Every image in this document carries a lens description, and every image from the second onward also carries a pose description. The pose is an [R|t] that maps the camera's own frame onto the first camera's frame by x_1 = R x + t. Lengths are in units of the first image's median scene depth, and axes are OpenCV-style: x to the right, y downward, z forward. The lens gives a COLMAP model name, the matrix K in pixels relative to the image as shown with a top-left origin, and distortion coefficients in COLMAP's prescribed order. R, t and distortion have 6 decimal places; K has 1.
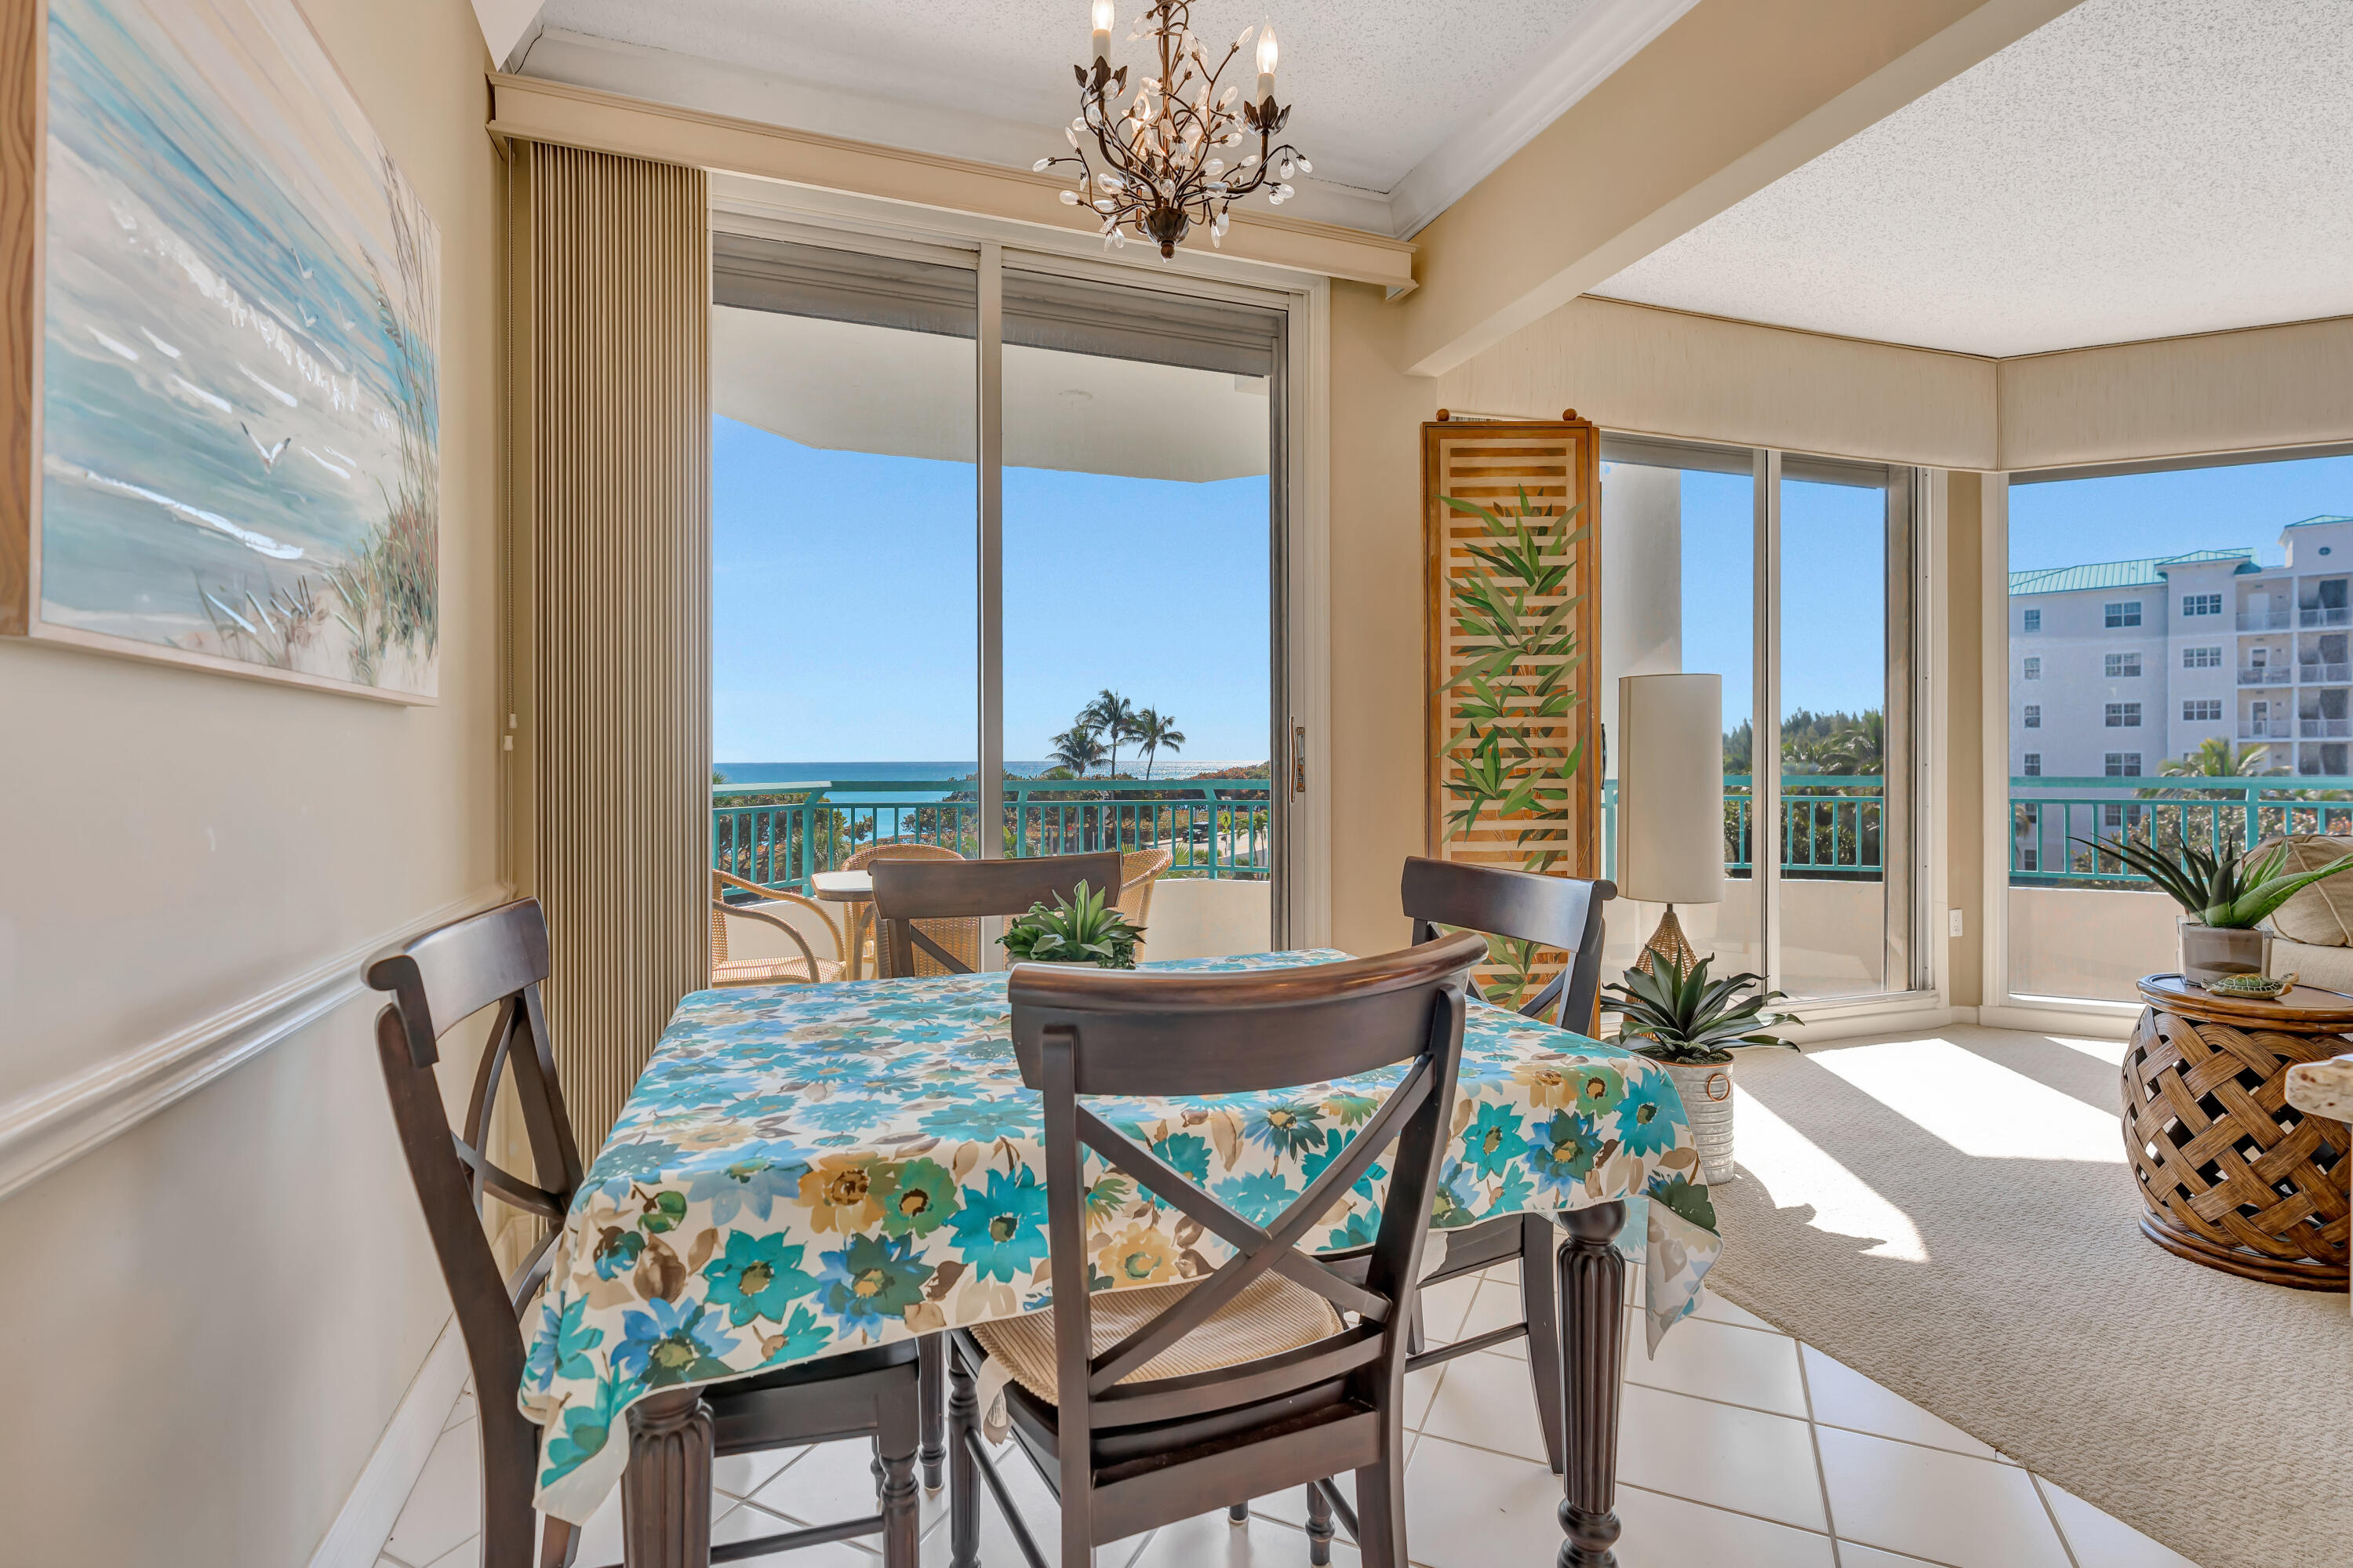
lens RADIAL K [[1094.6, 0, 1167.6], [0, 1094.6, 757.0], [0, 0, 1]] dist [-0.002739, 0.001458]
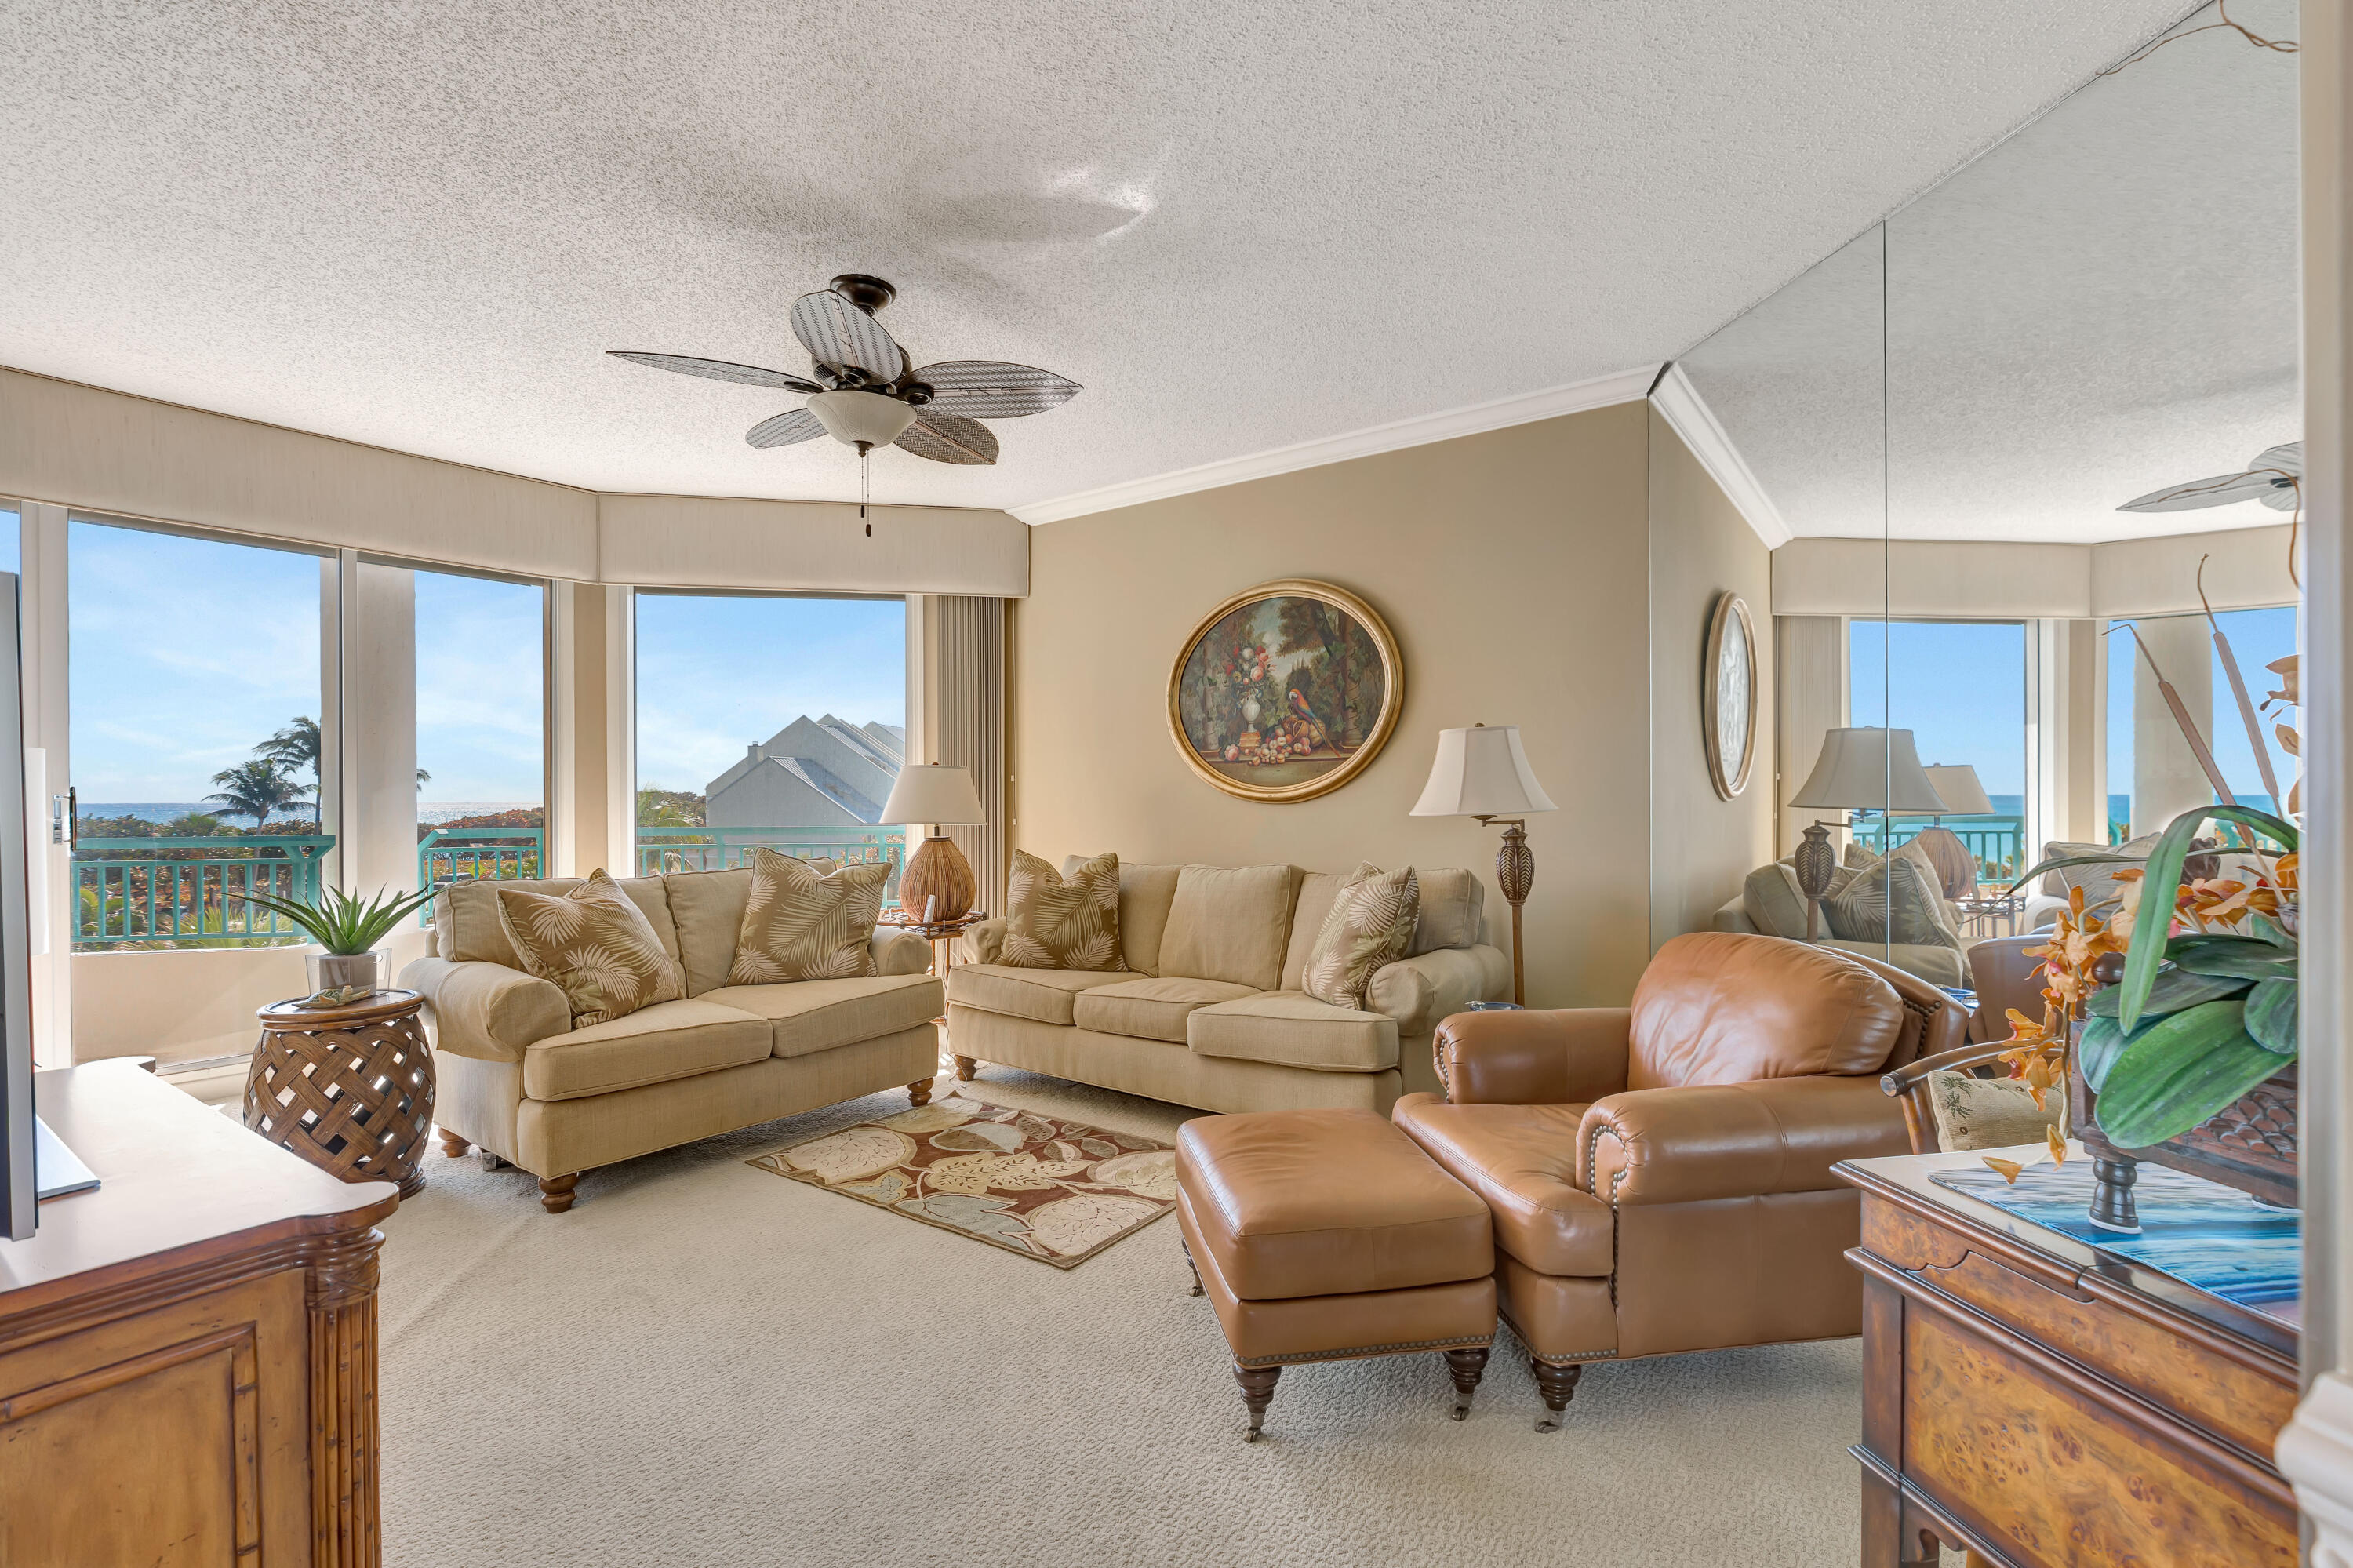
lens RADIAL K [[1076.7, 0, 1181.3], [0, 1076.7, 802.1], [0, 0, 1]] dist [-0.000408, 0.000383]
pose [[0.828063, -0.000216, 0.560635, 1.615972], [-0.001959, 0.999993, 0.003280, -0.051032], [-0.560631, -0.003814, 0.828057, -0.969485]]
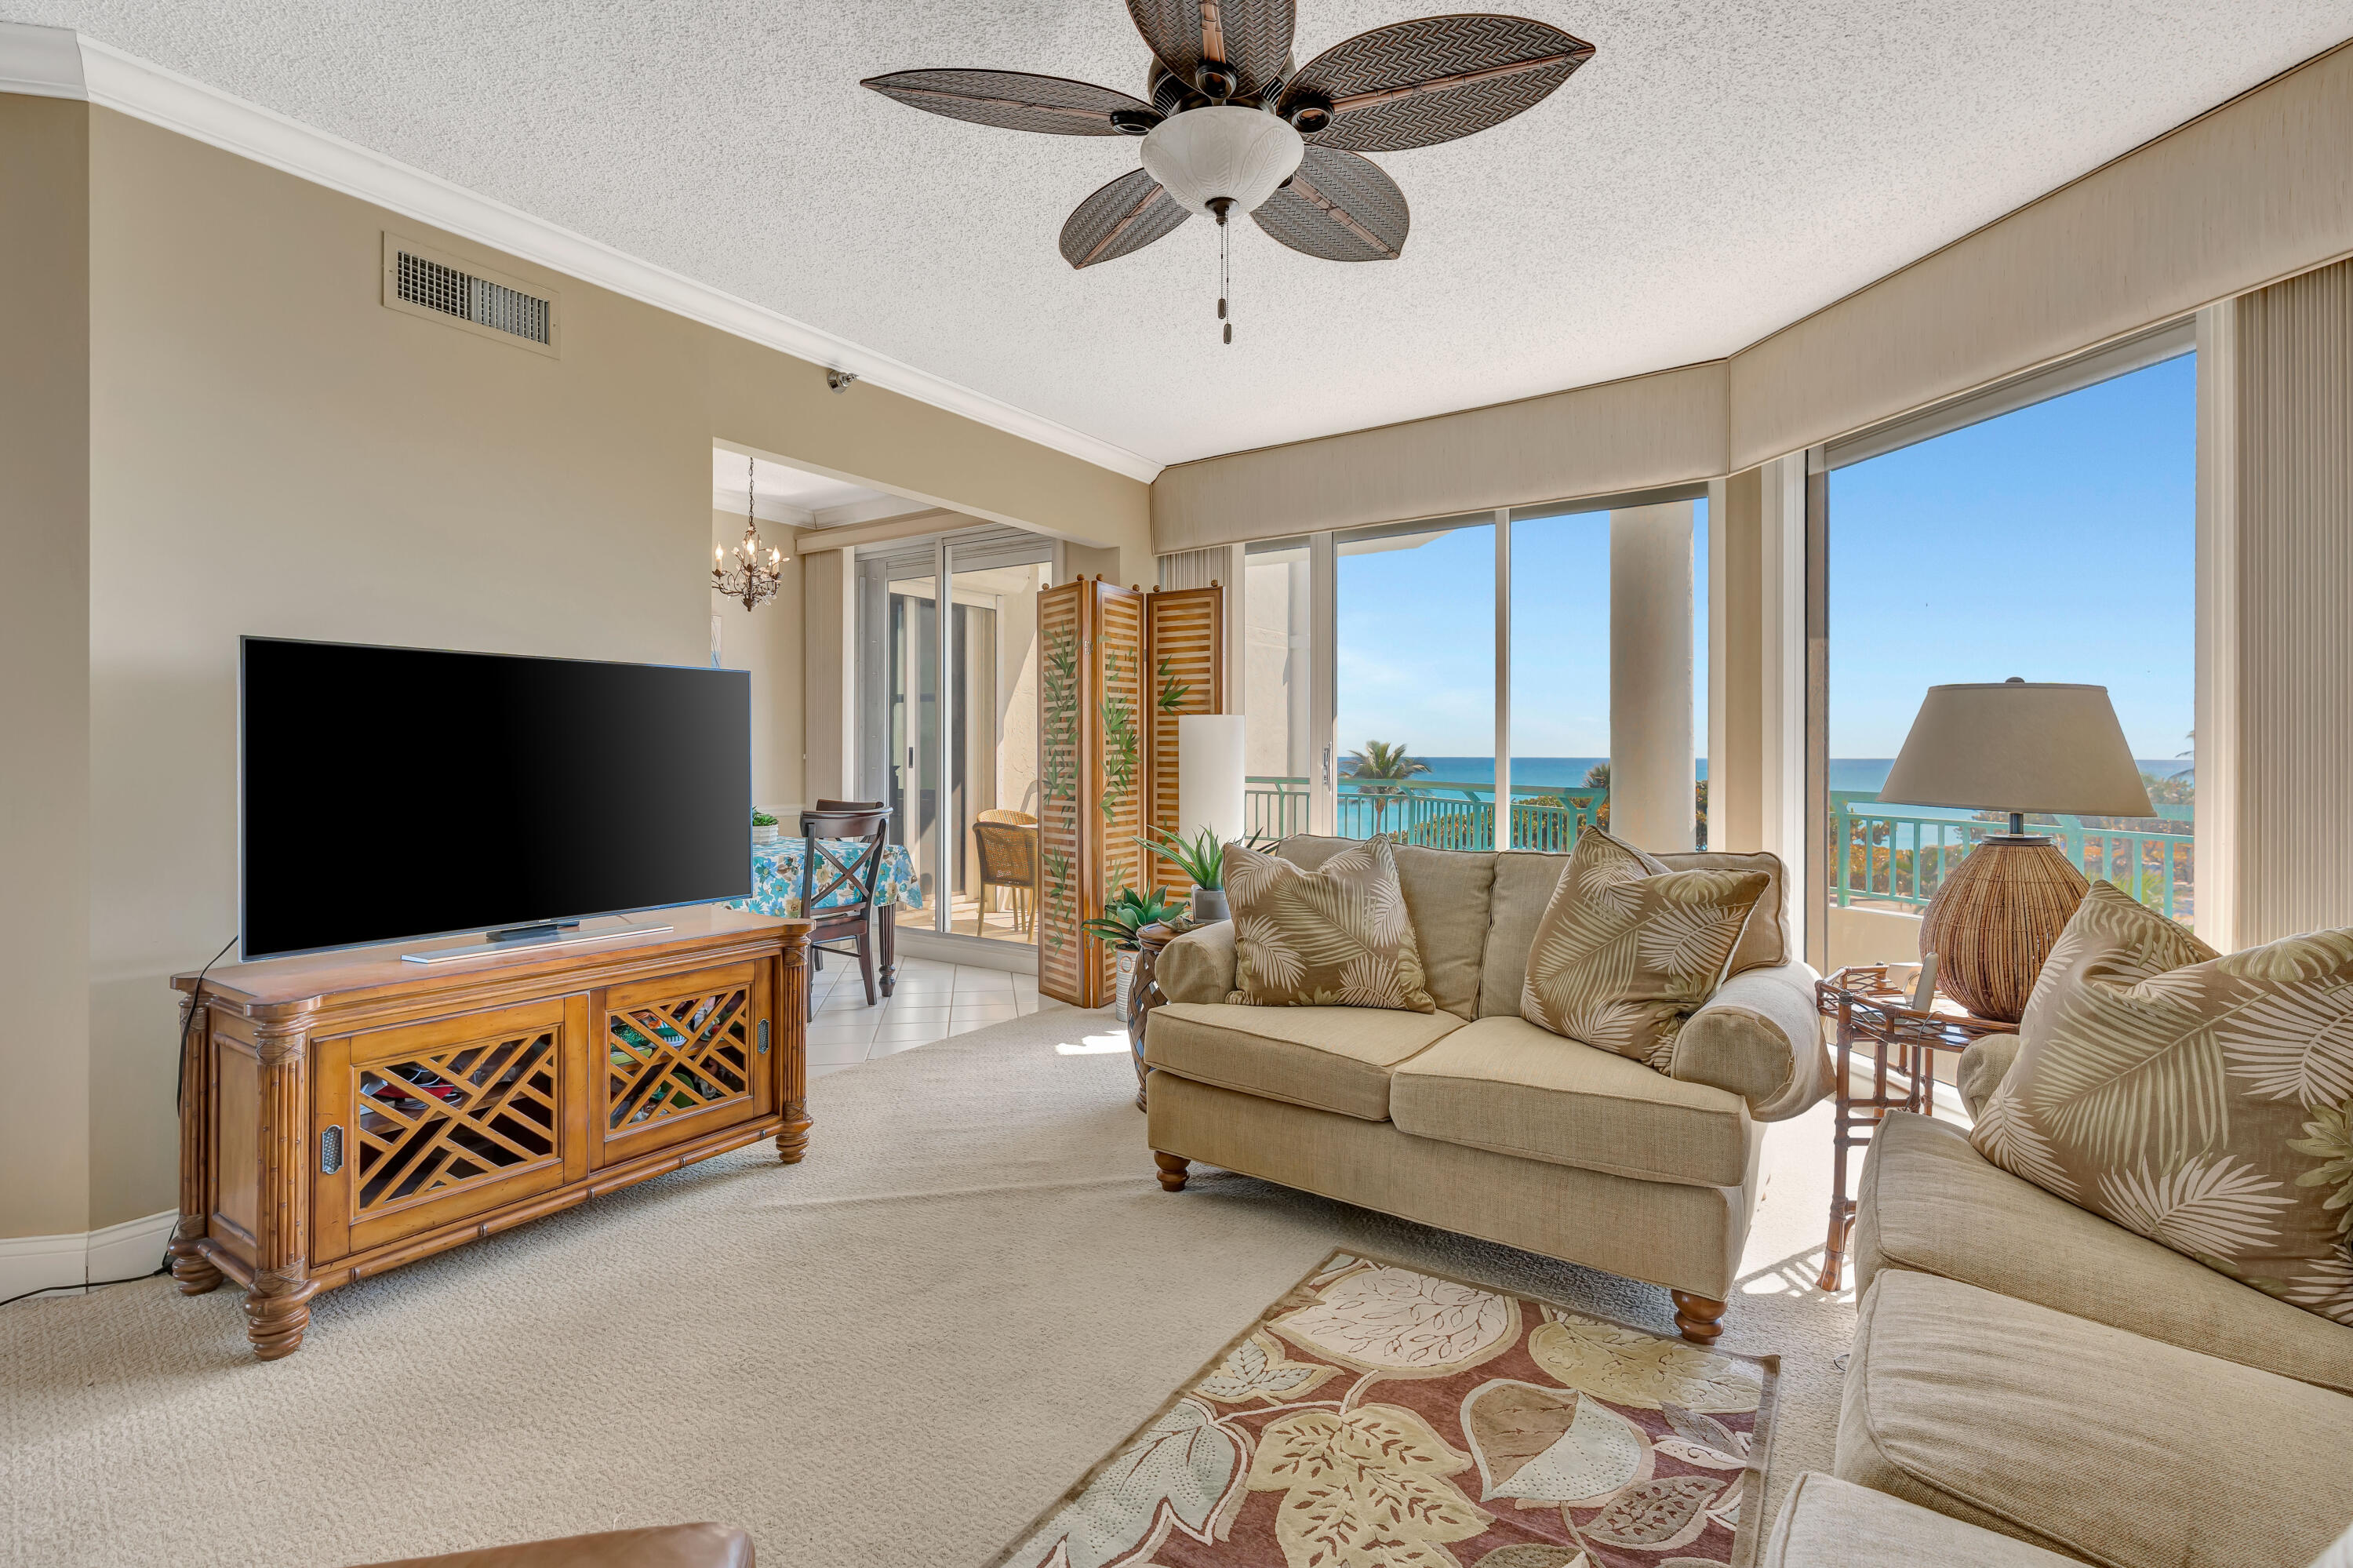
lens RADIAL K [[1068.7, 0, 1176.9], [0, 1068.7, 752.8], [0, 0, 1]] dist [-0.001469, 0.000840]
pose [[0.587545, 0.005945, -0.809170, 3.175905], [-0.004812, 0.999981, 0.003852, -0.051773], [0.809177, 0.001630, 0.587562, 0.157291]]
